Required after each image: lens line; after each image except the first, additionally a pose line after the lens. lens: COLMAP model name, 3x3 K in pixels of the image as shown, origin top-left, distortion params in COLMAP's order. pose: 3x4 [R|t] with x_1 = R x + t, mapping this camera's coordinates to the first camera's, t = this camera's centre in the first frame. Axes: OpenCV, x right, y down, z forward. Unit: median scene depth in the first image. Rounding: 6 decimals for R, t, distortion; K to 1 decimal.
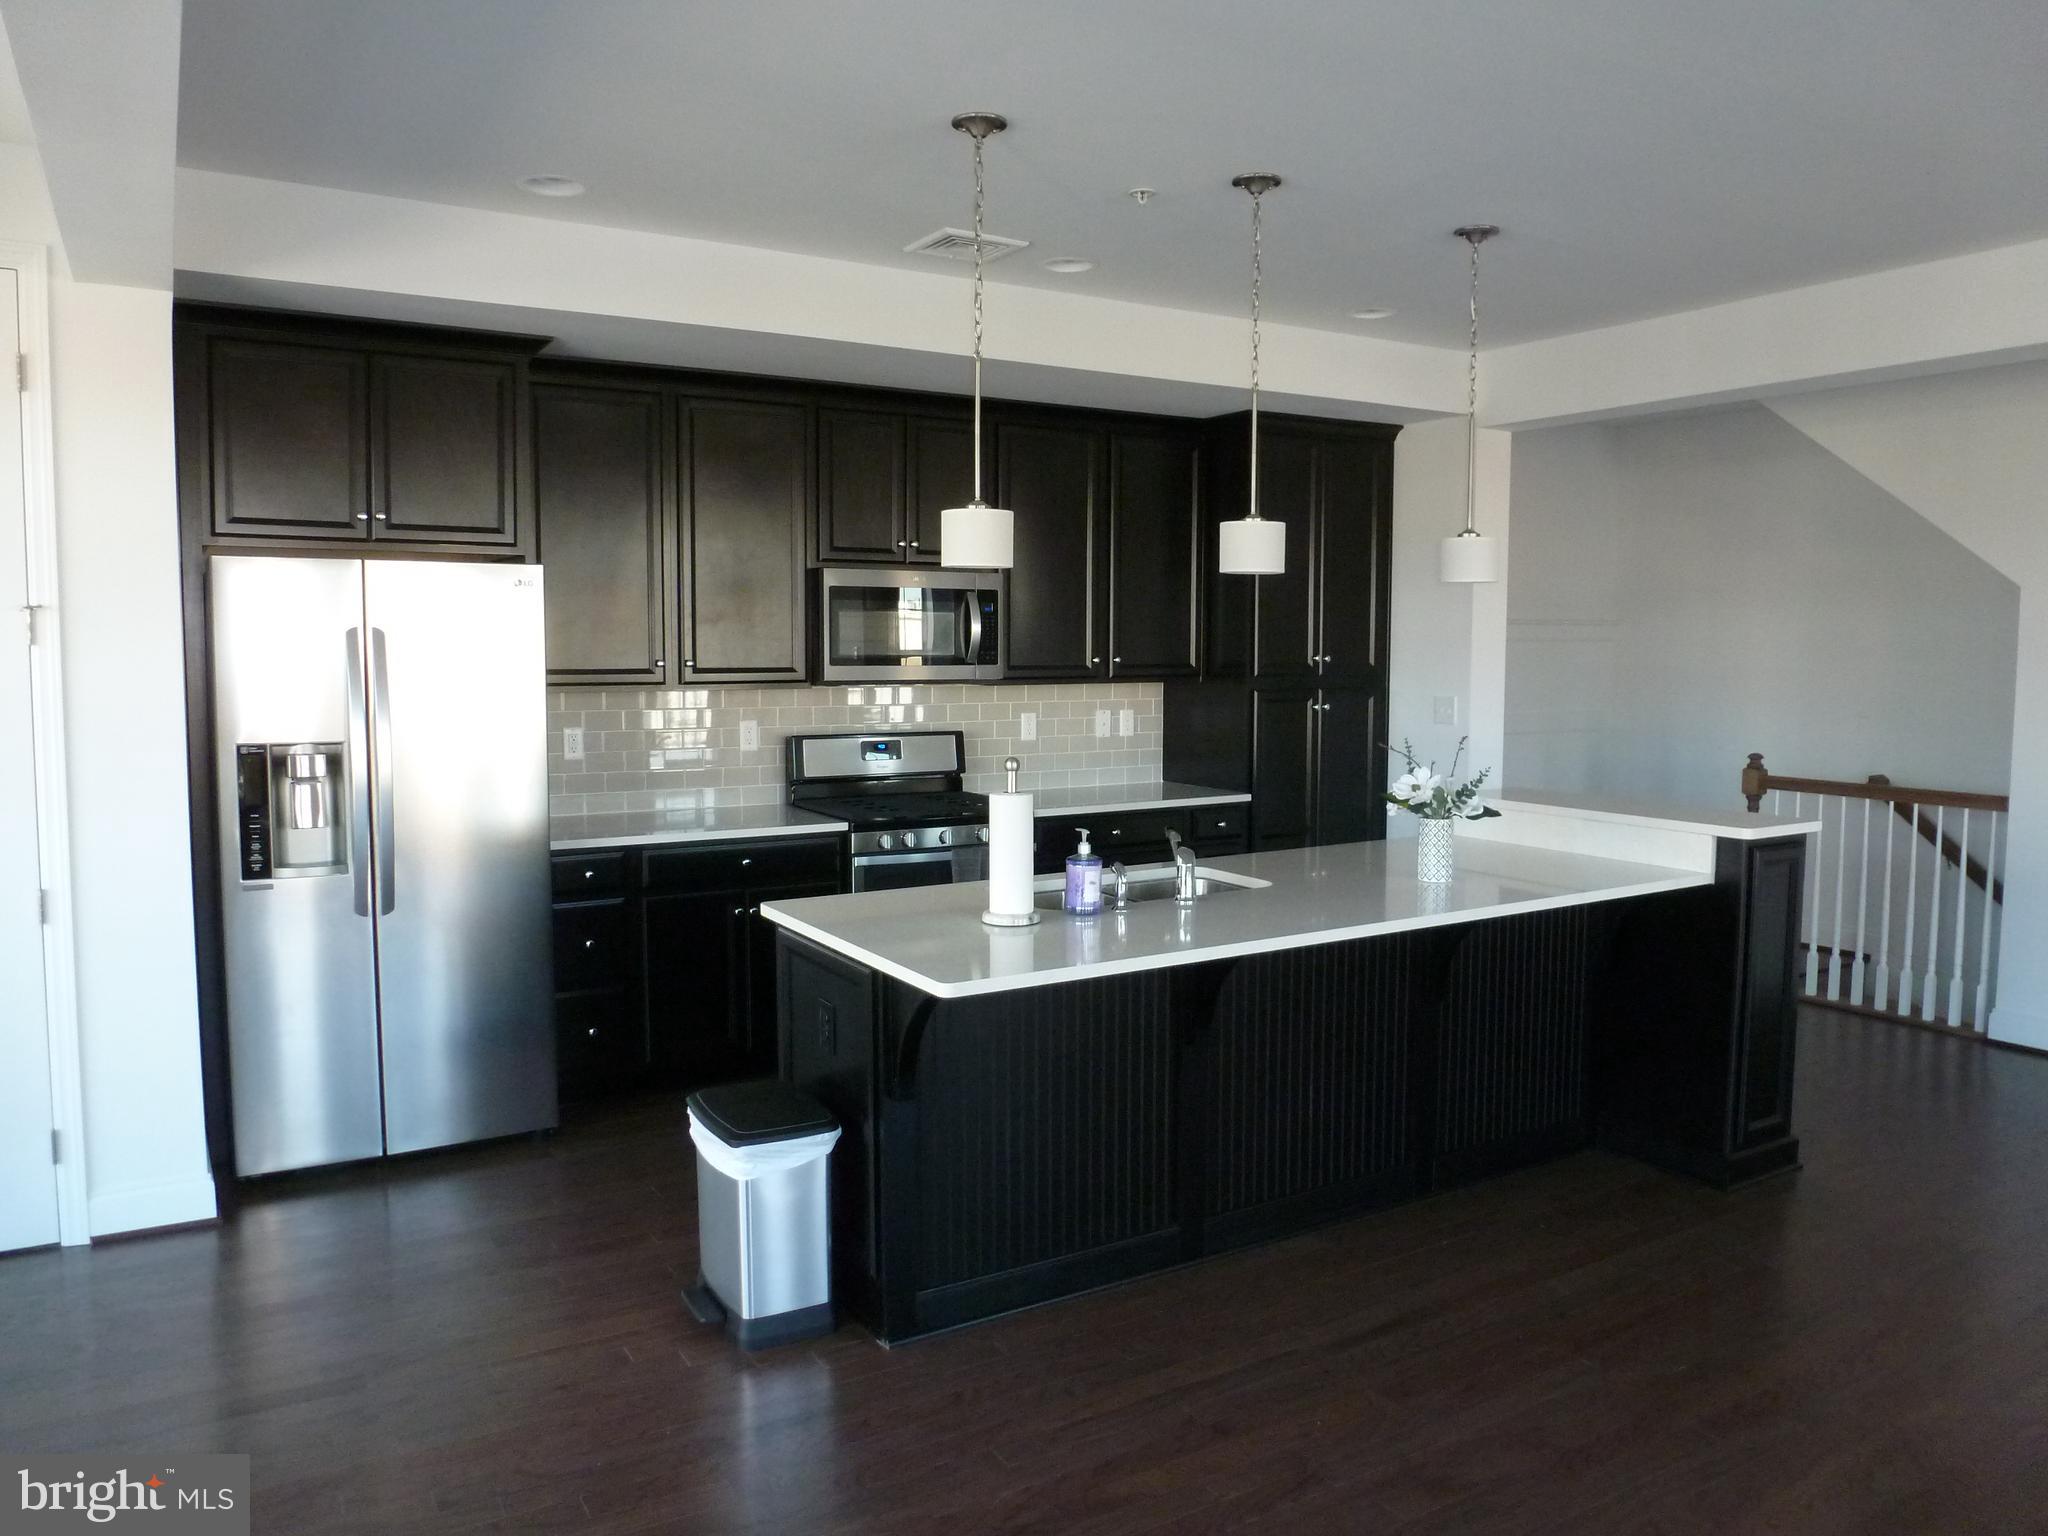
lens RADIAL K [[1474.6, 0, 1034.0], [0, 1474.6, 773.2], [0, 0, 1]] dist [-0.055729, 0.014163]
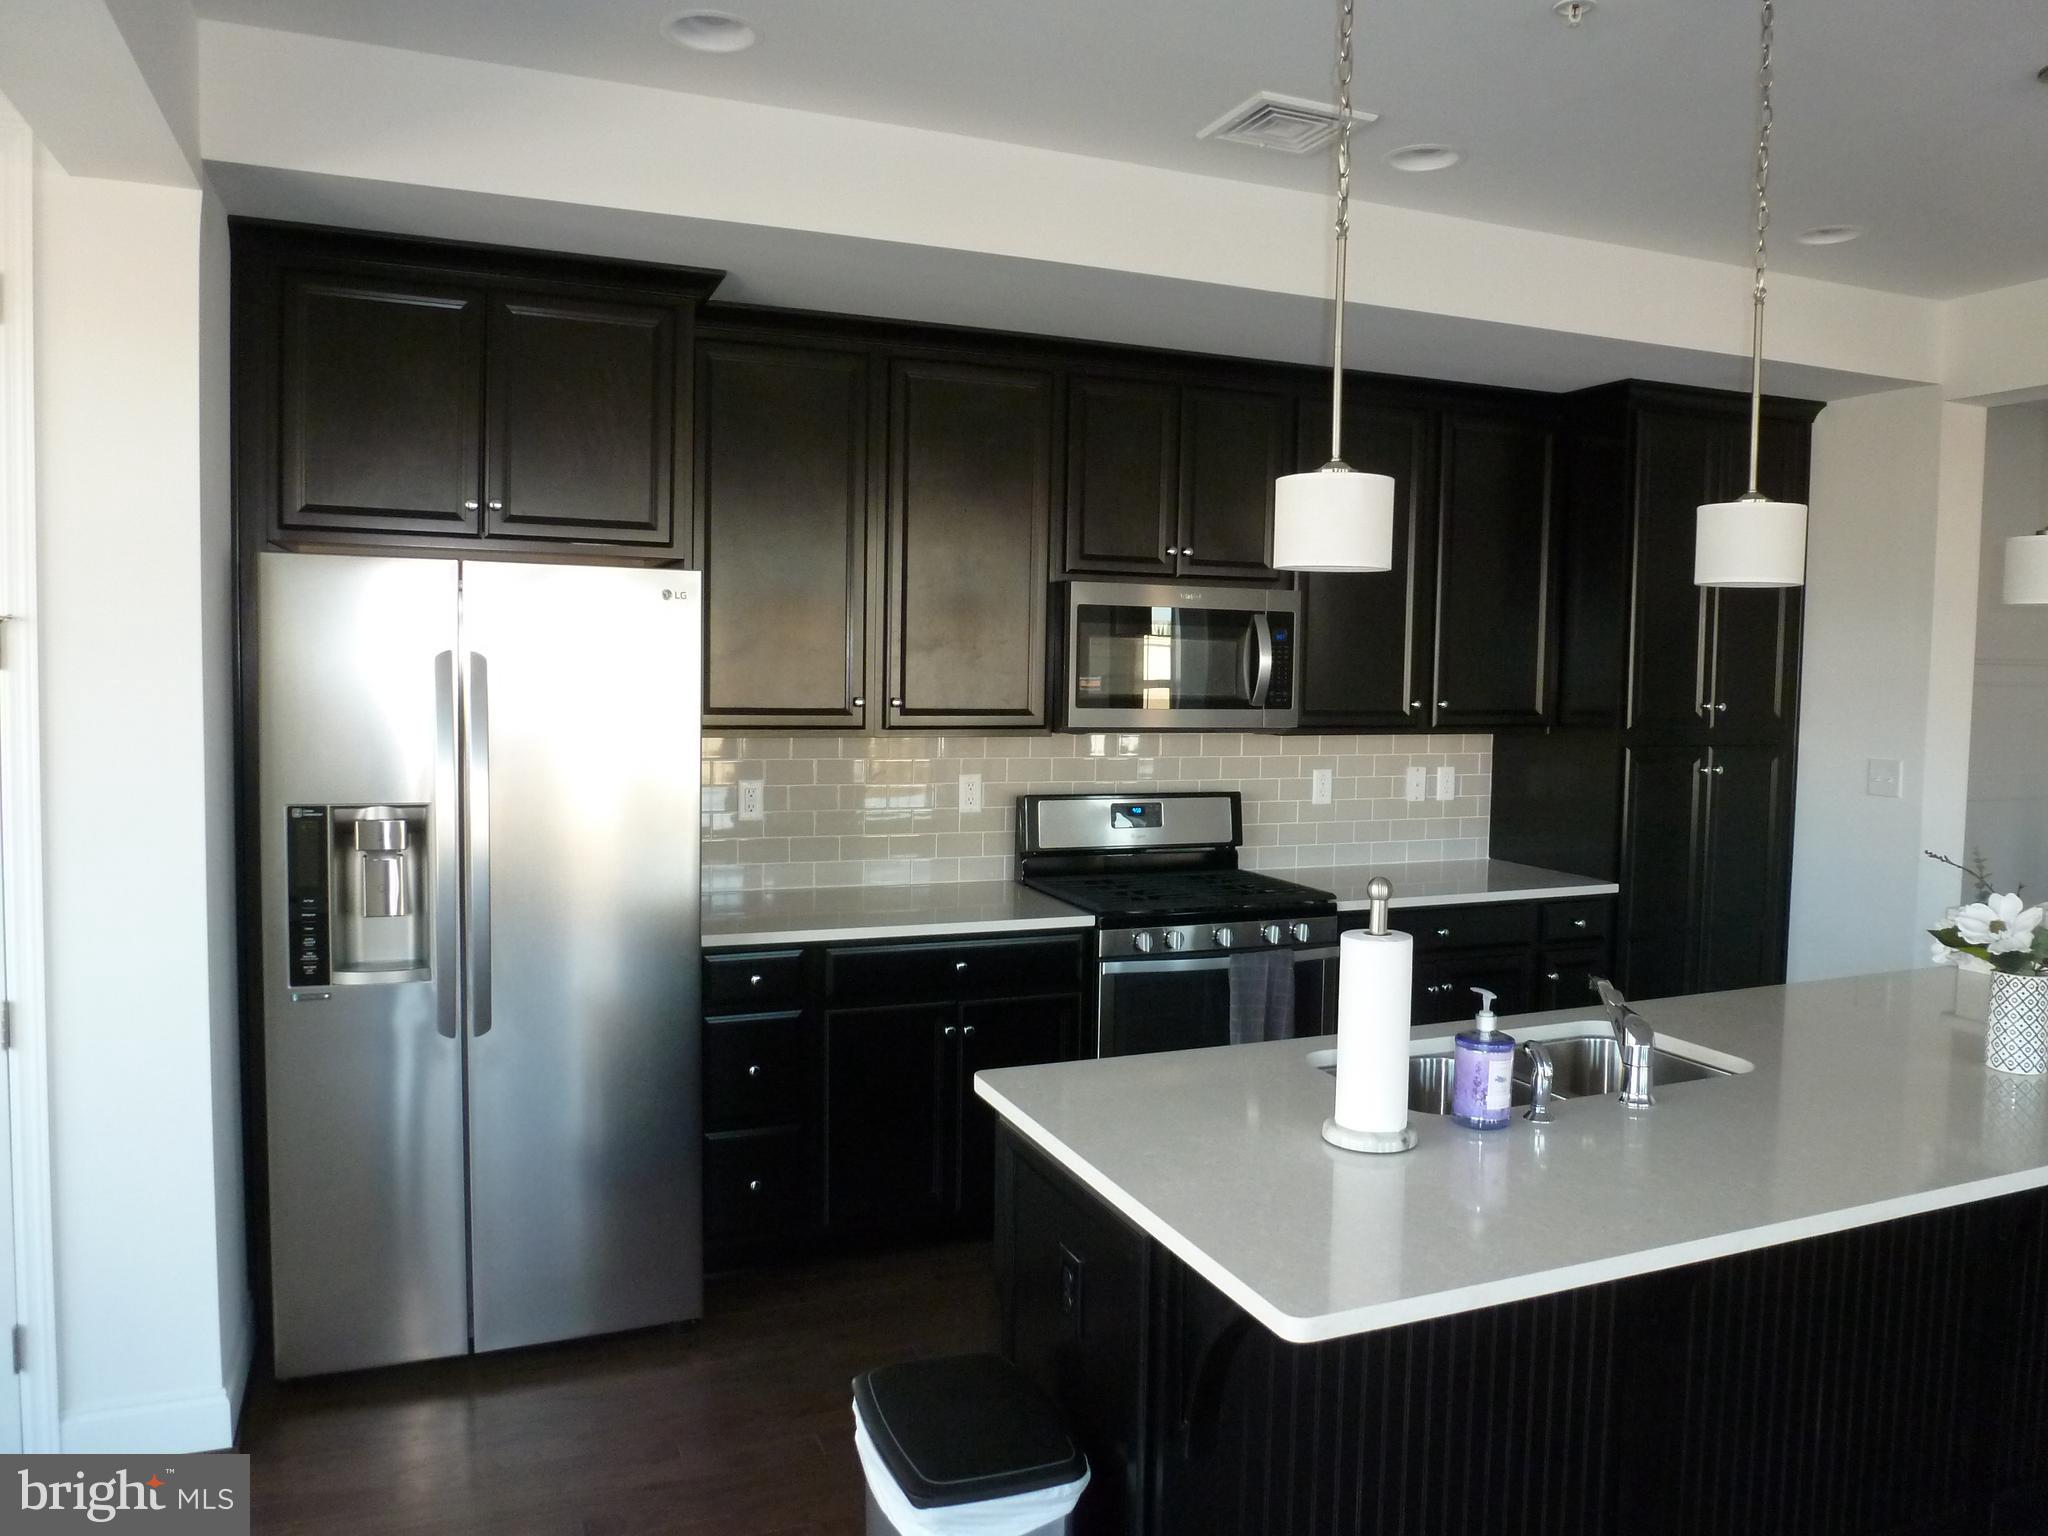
lens RADIAL K [[1474.6, 0, 1033.4], [0, 1474.6, 750.8], [0, 0, 1]] dist [-0.055729, 0.014163]
pose [[0.987846, 0.021956, -0.153876, -0.048186], [-0.027092, 0.999141, -0.031364, -0.029965], [0.153055, 0.035152, 0.987592, 0.274467]]
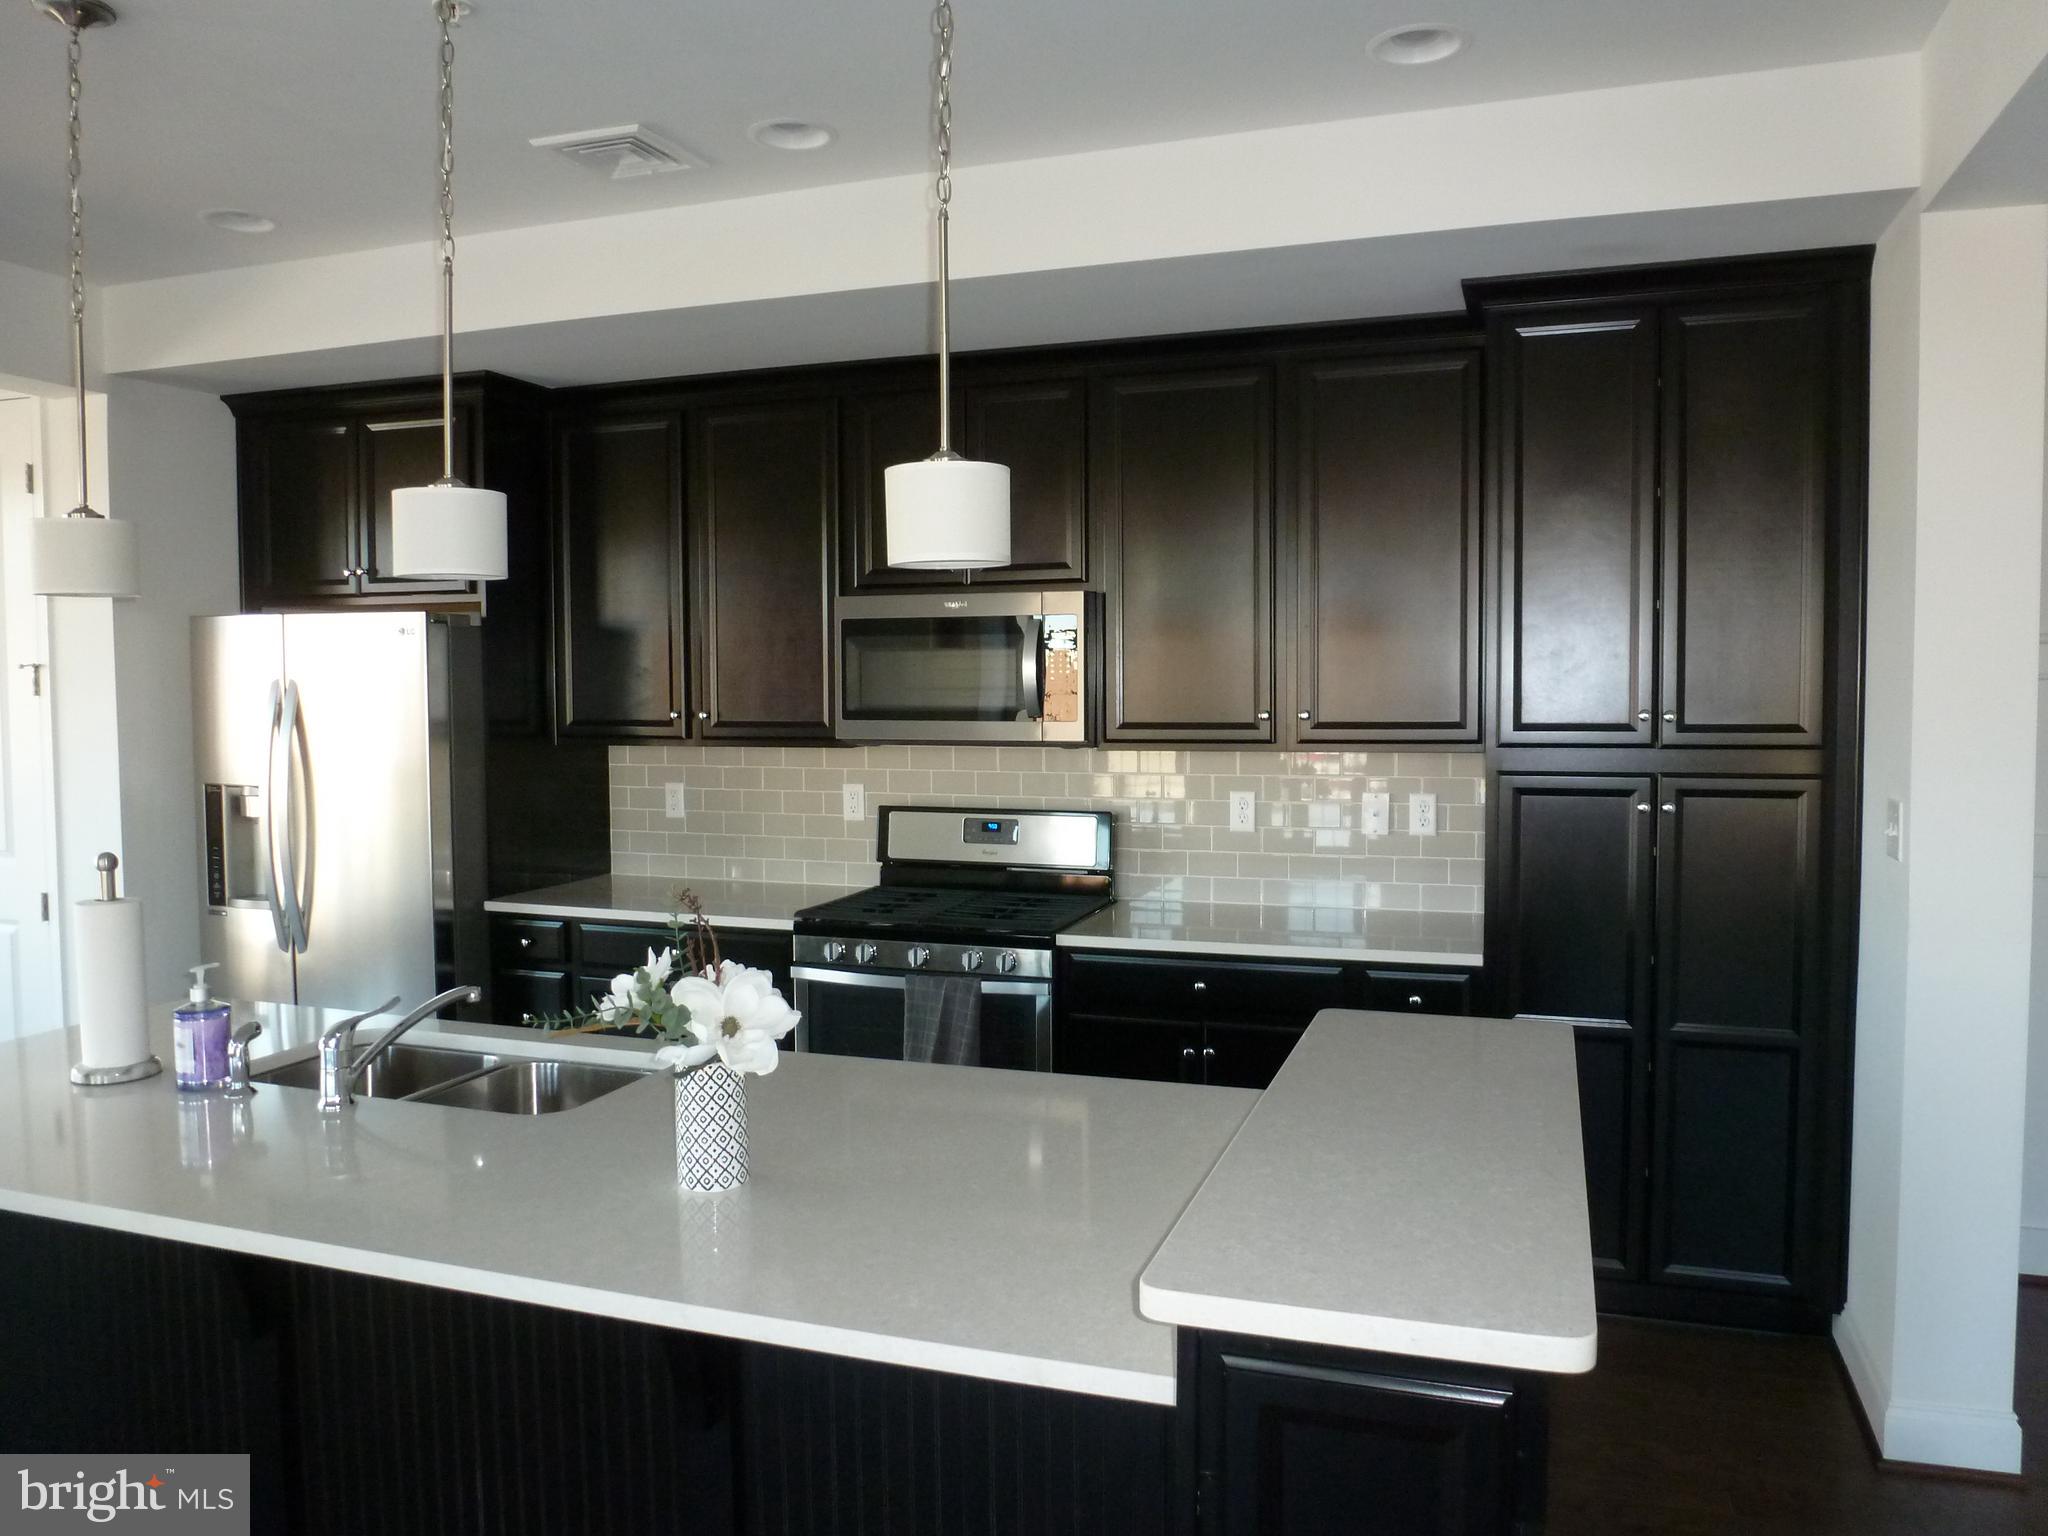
lens RADIAL K [[1474.6, 0, 1037.9], [0, 1474.6, 745.5], [0, 0, 1]] dist [-0.055729, 0.014163]
pose [[0.638680, 0.028857, -0.768931, 0.623021], [-0.061362, 0.998024, -0.013513, -0.063898], [0.767022, 0.055814, 0.639189, 0.669827]]
